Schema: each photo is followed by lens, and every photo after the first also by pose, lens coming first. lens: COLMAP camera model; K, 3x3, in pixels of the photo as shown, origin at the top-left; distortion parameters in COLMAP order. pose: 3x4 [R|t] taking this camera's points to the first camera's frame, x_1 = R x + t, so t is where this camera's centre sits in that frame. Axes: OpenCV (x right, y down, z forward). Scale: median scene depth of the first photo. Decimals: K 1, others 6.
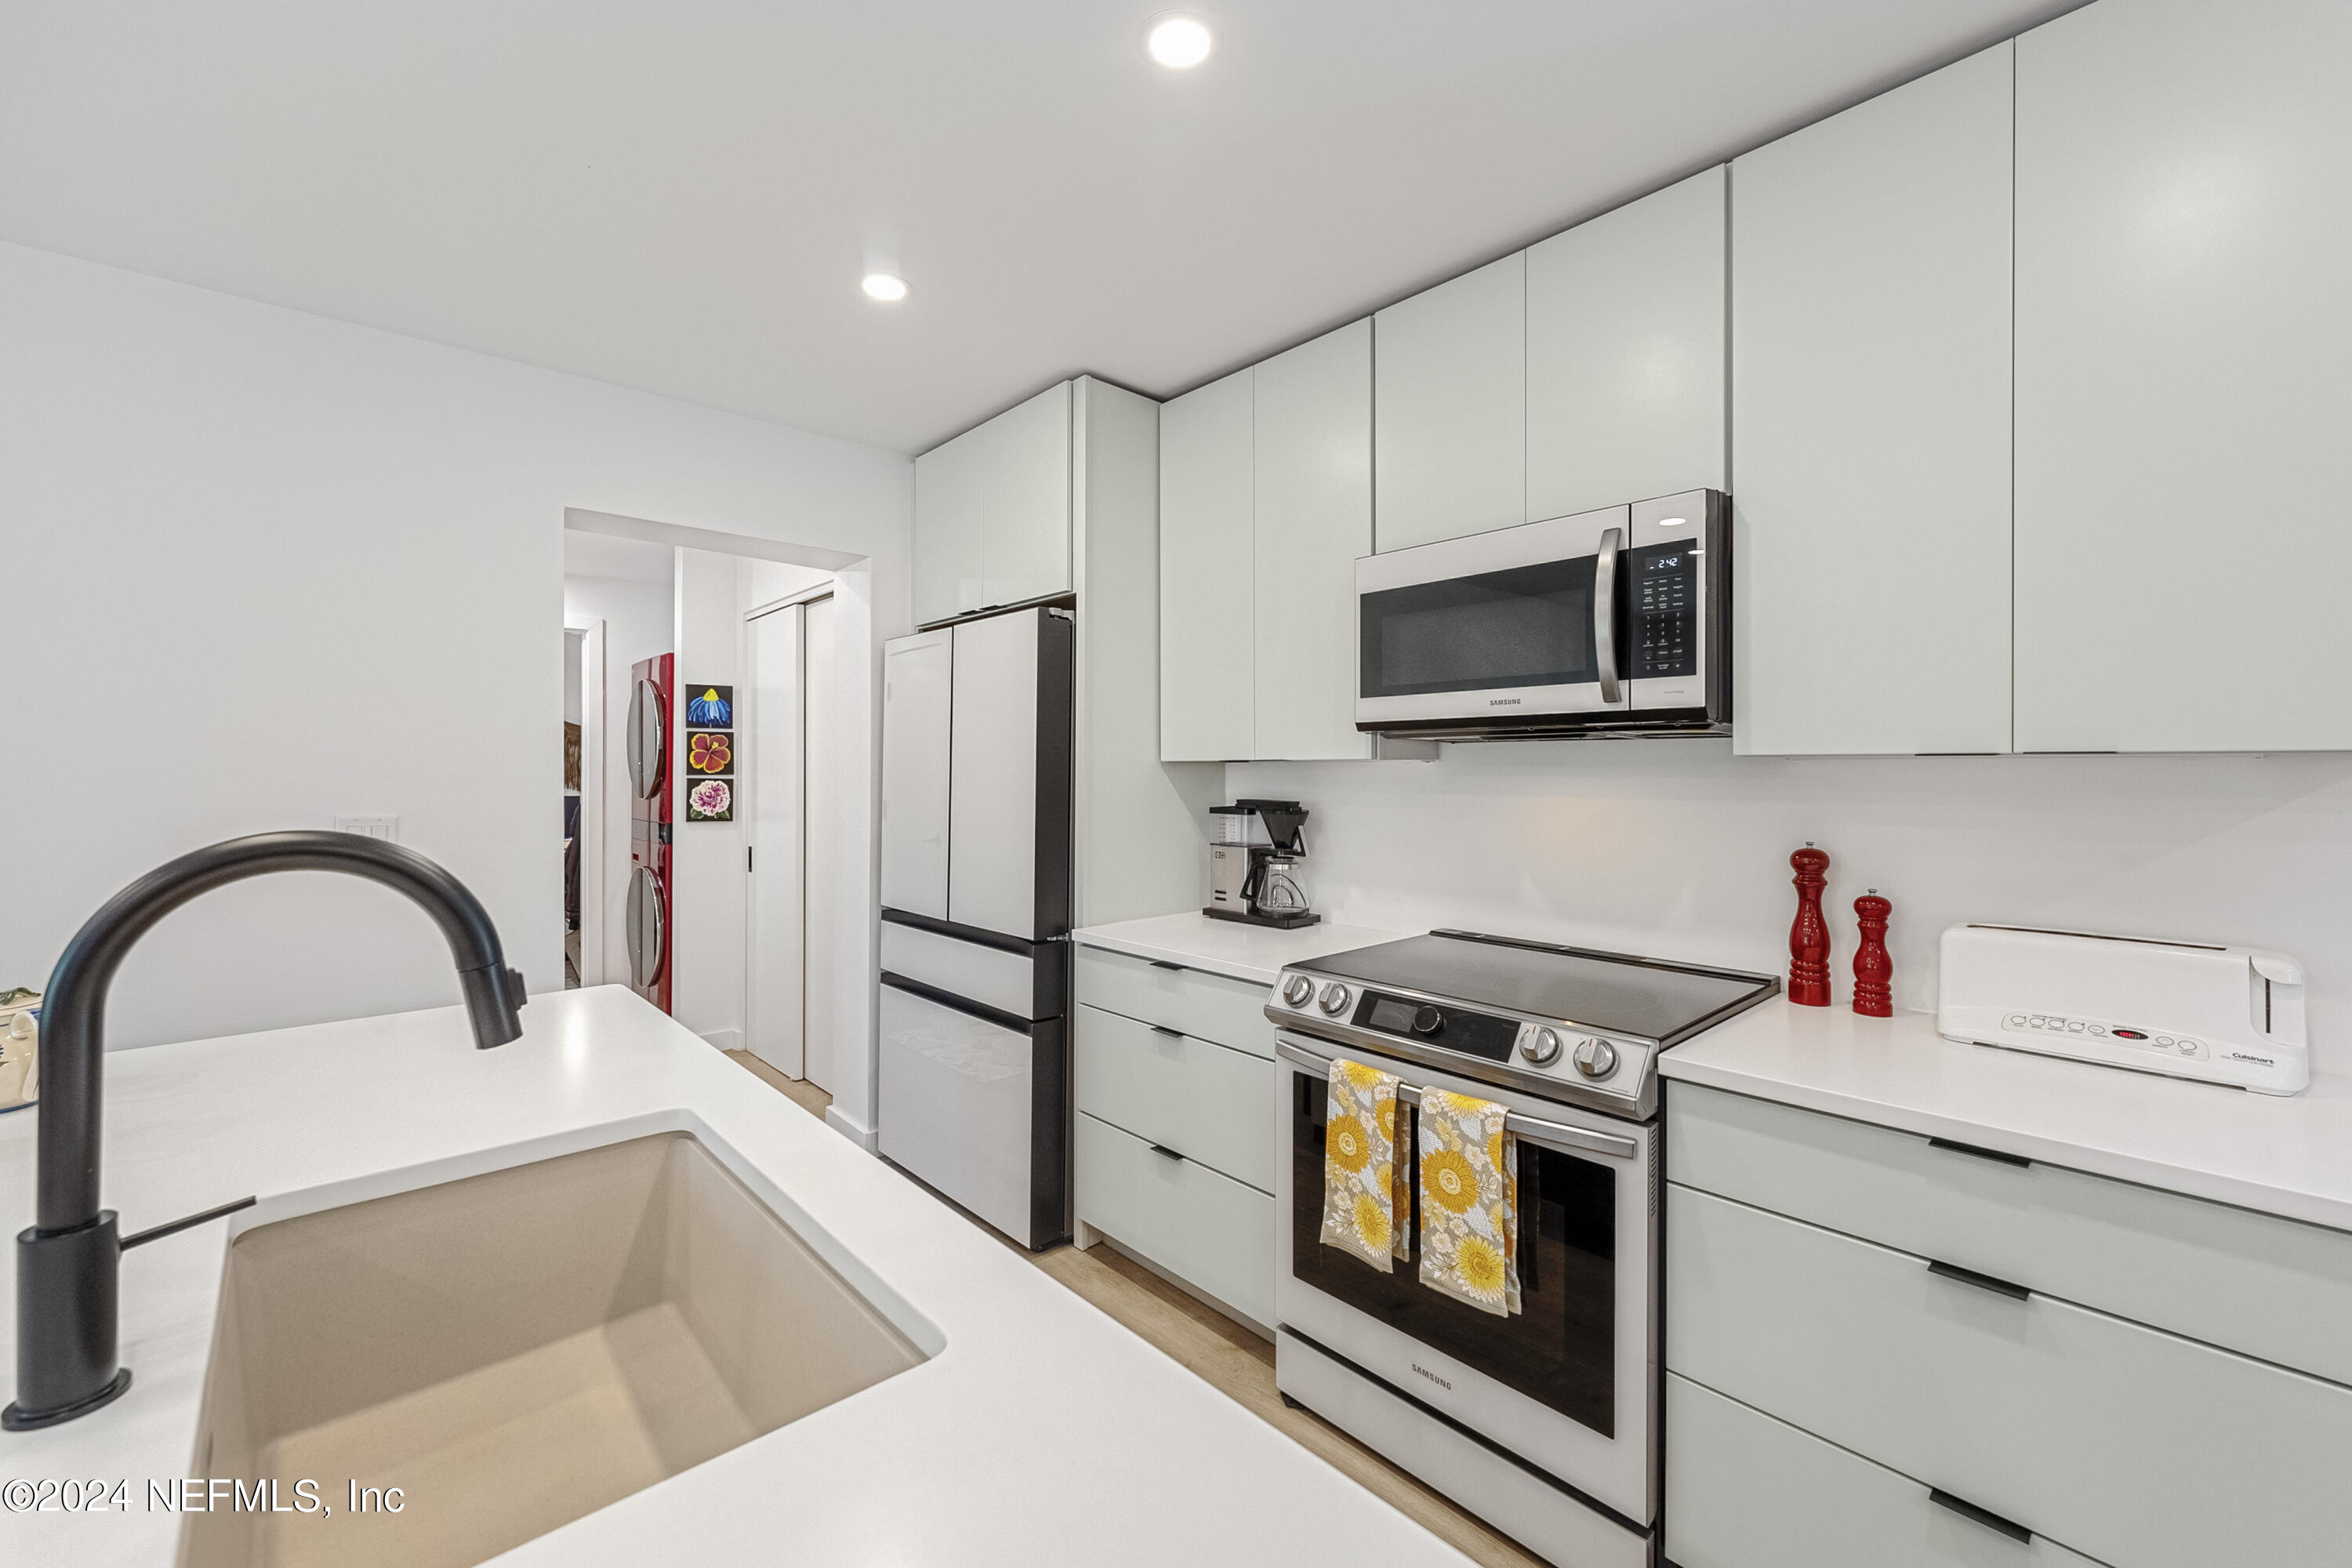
lens RADIAL K [[959.2, 0, 1167.6], [0, 959.2, 768.6], [0, 0, 1]] dist [-0.000115, 0.000680]
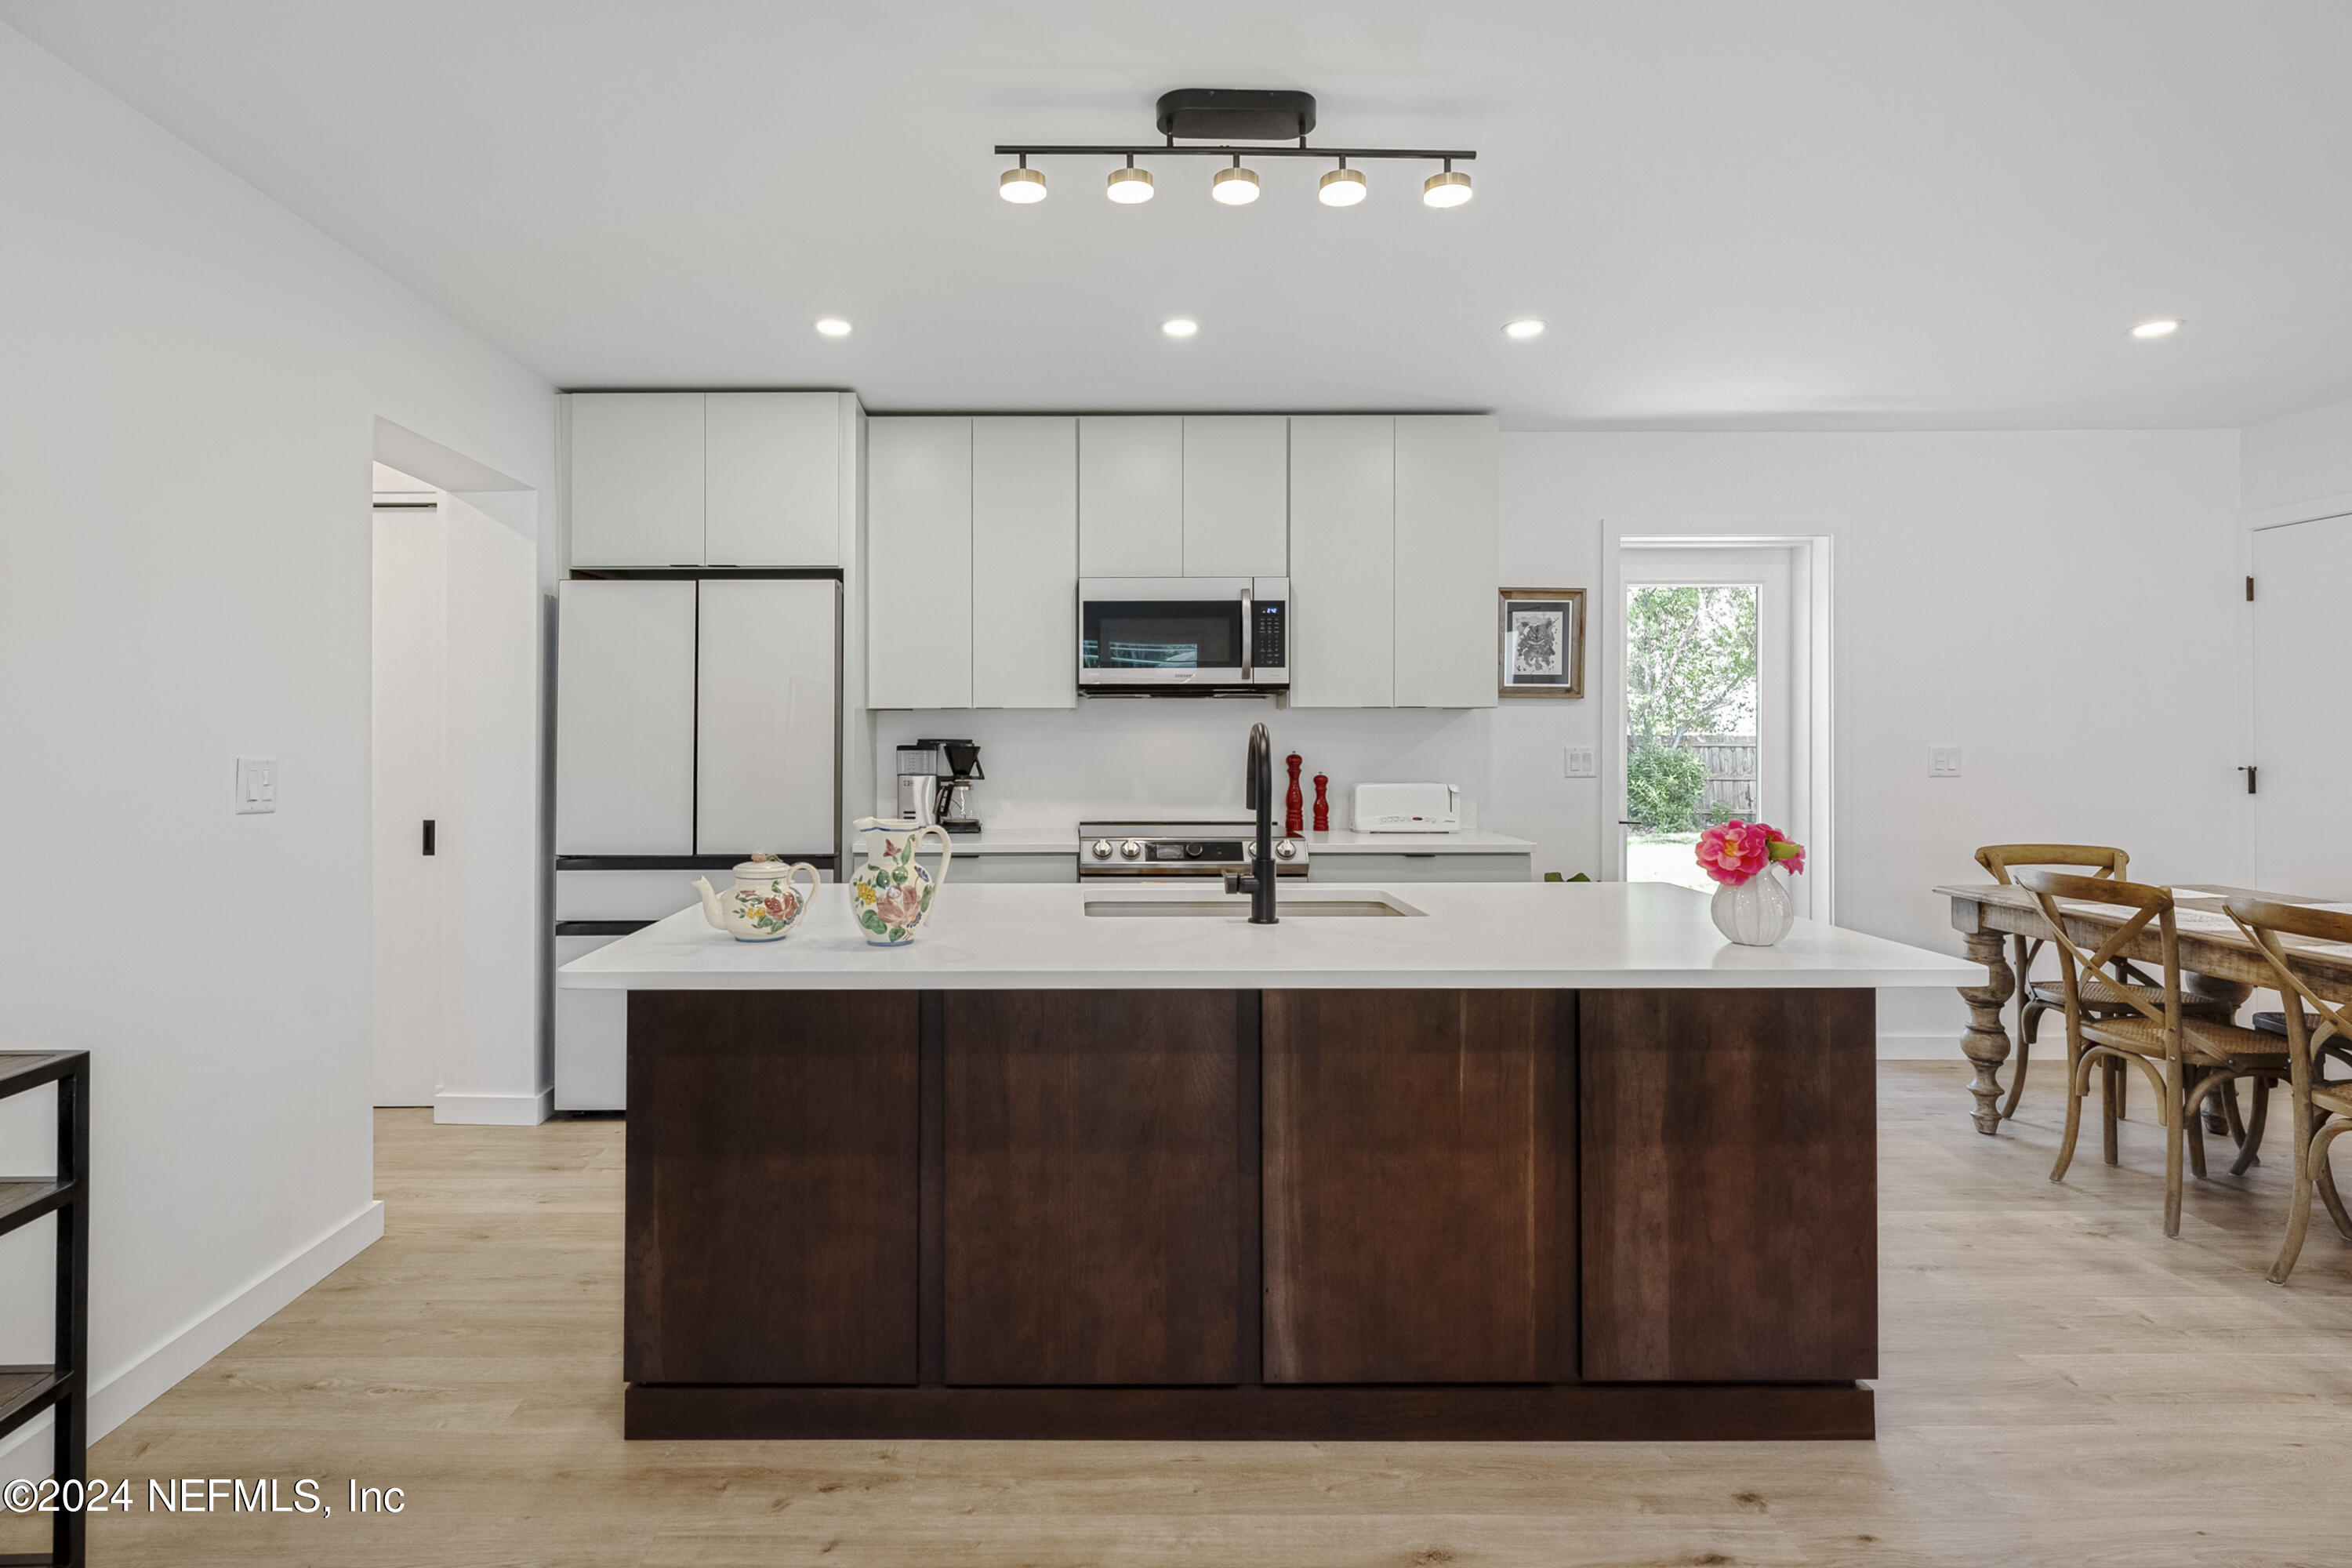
lens RADIAL K [[1186.6, 0, 1096.1], [0, 1186.6, 735.1], [0, 0, 1]] dist [-0.000183, -0.000359]
pose [[0.661741, -0.000436, 0.749733, -1.468974], [0.001639, 0.999998, -0.000865, 0.043983], [-0.749731, 0.001801, 0.661740, -0.337703]]
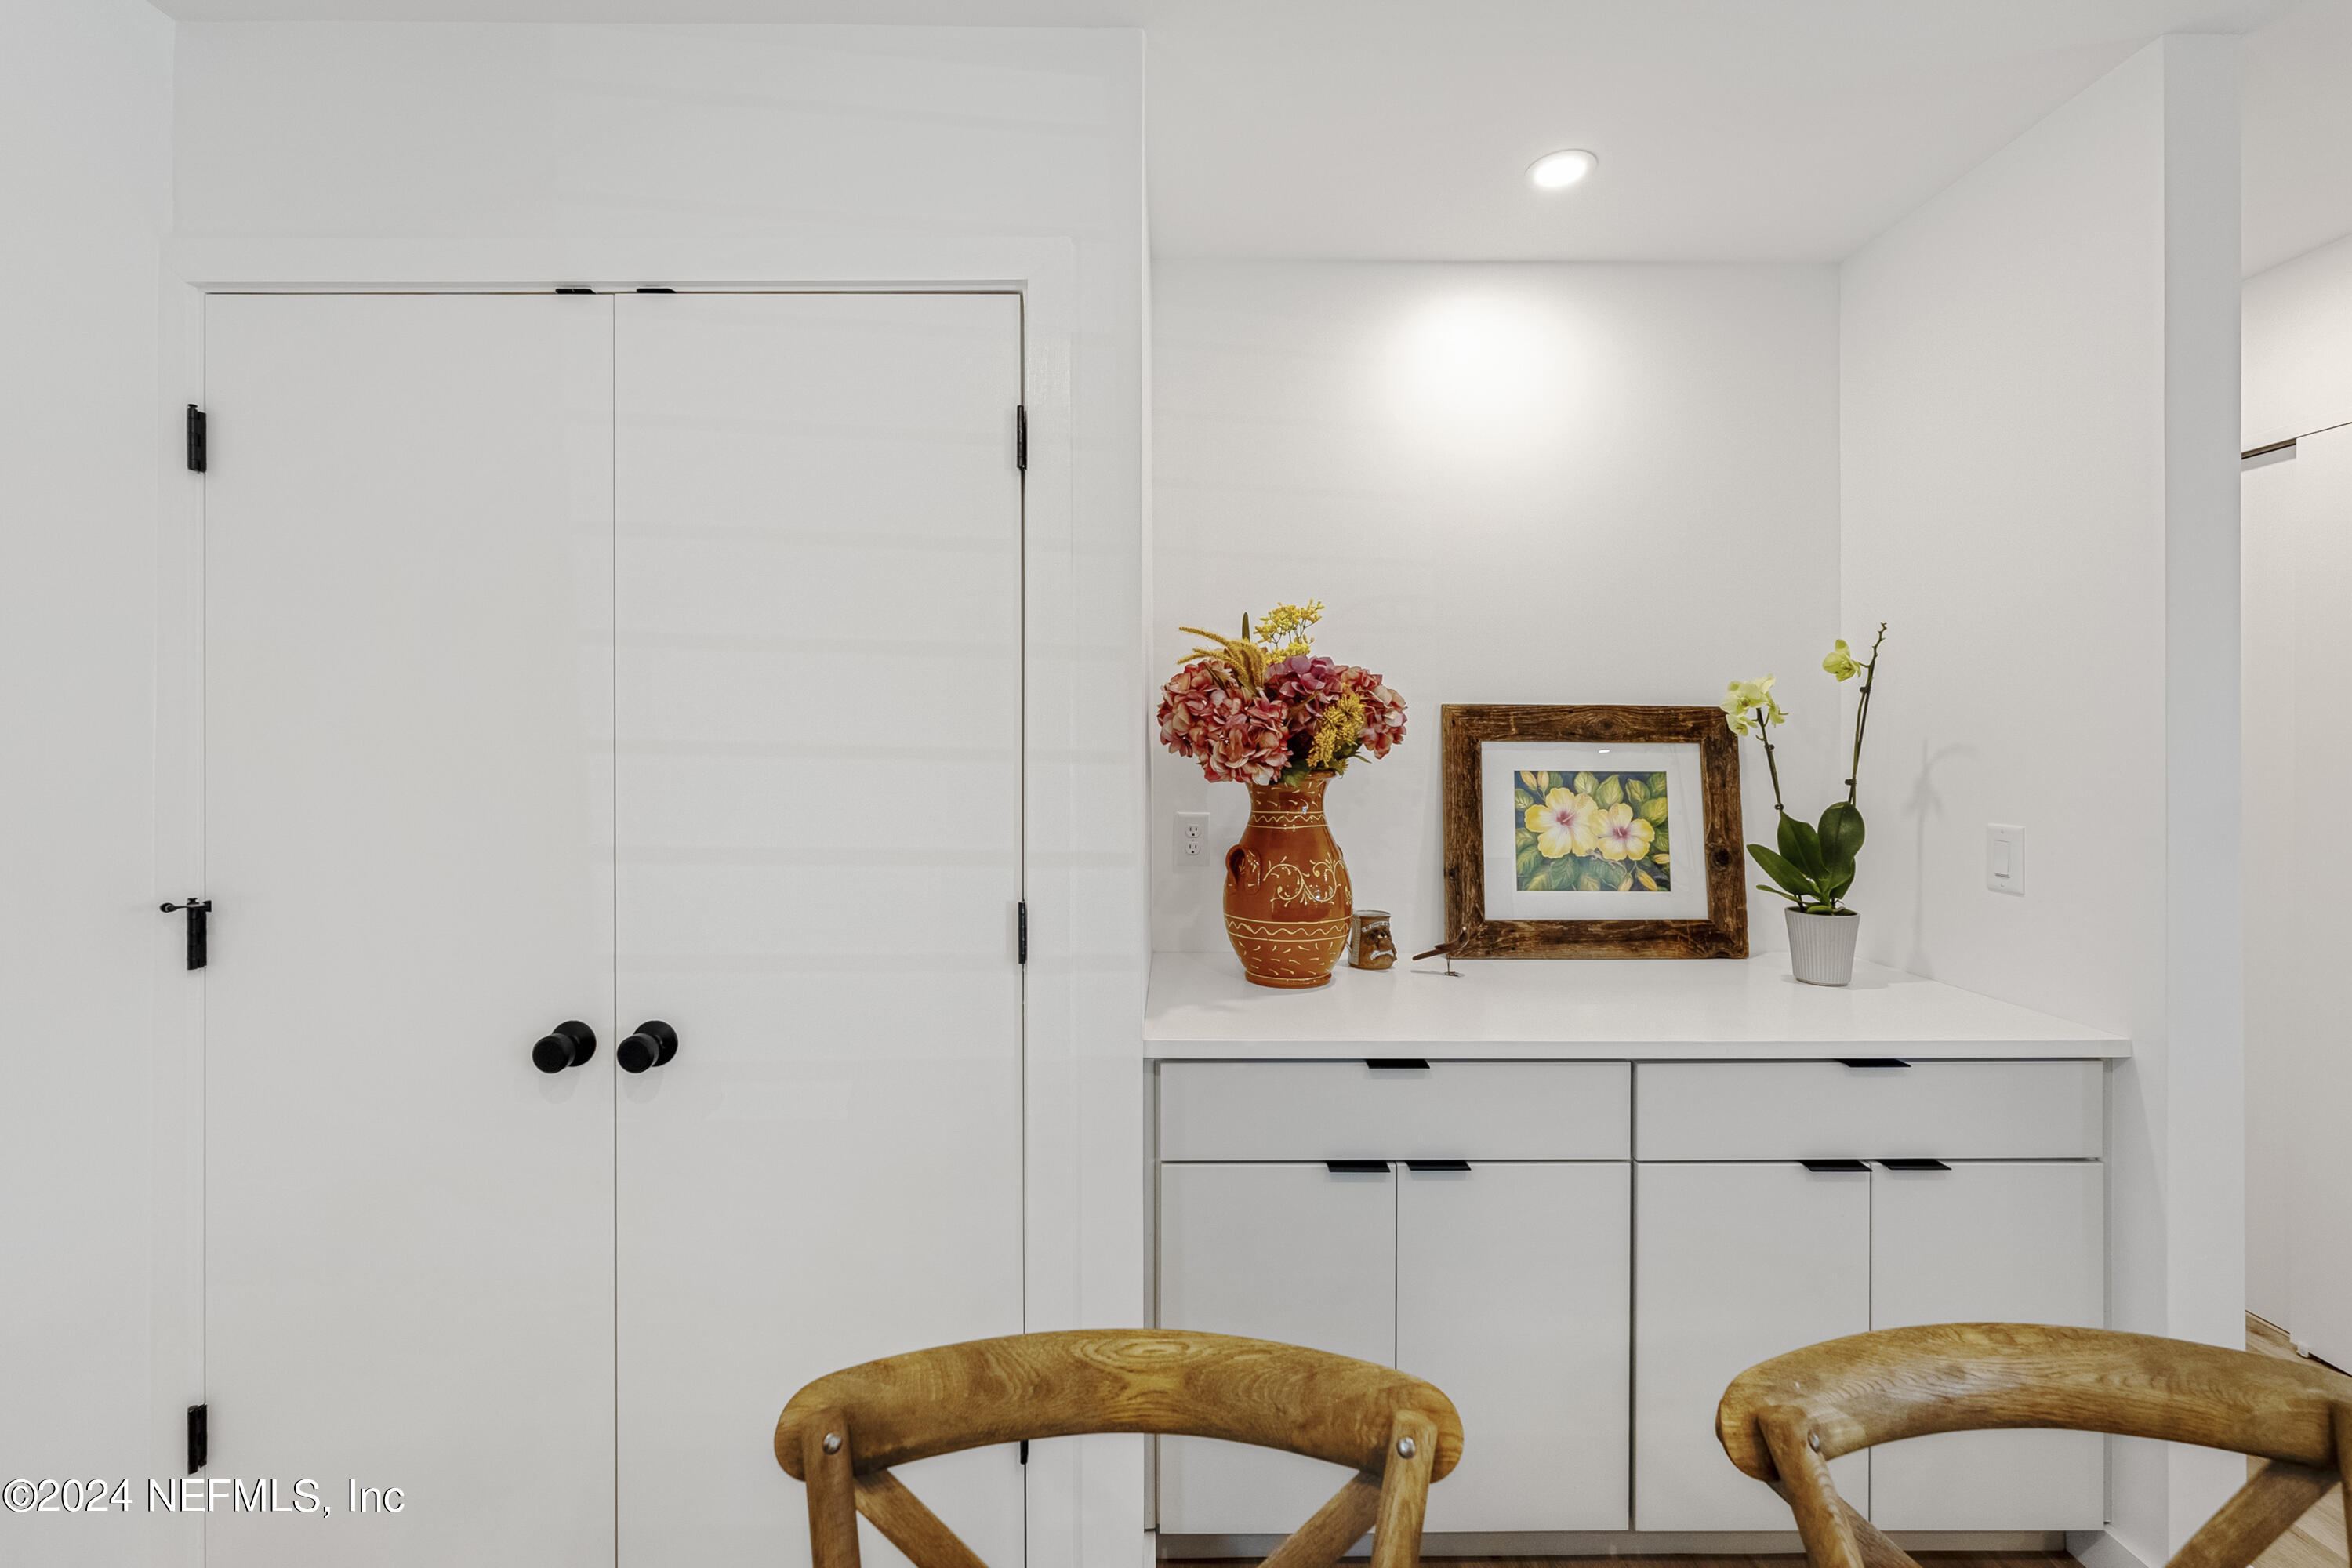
lens RADIAL K [[959.2, 0, 1171.1], [0, 959.2, 748.0], [0, 0, 1]] dist [-0.000115, 0.000680]
pose [[-0.750777, 0.003276, 0.660547, 0.909190], [0.000062, 0.999988, -0.004890, -0.007803], [-0.660555, -0.003630, -0.750769, -0.446022]]
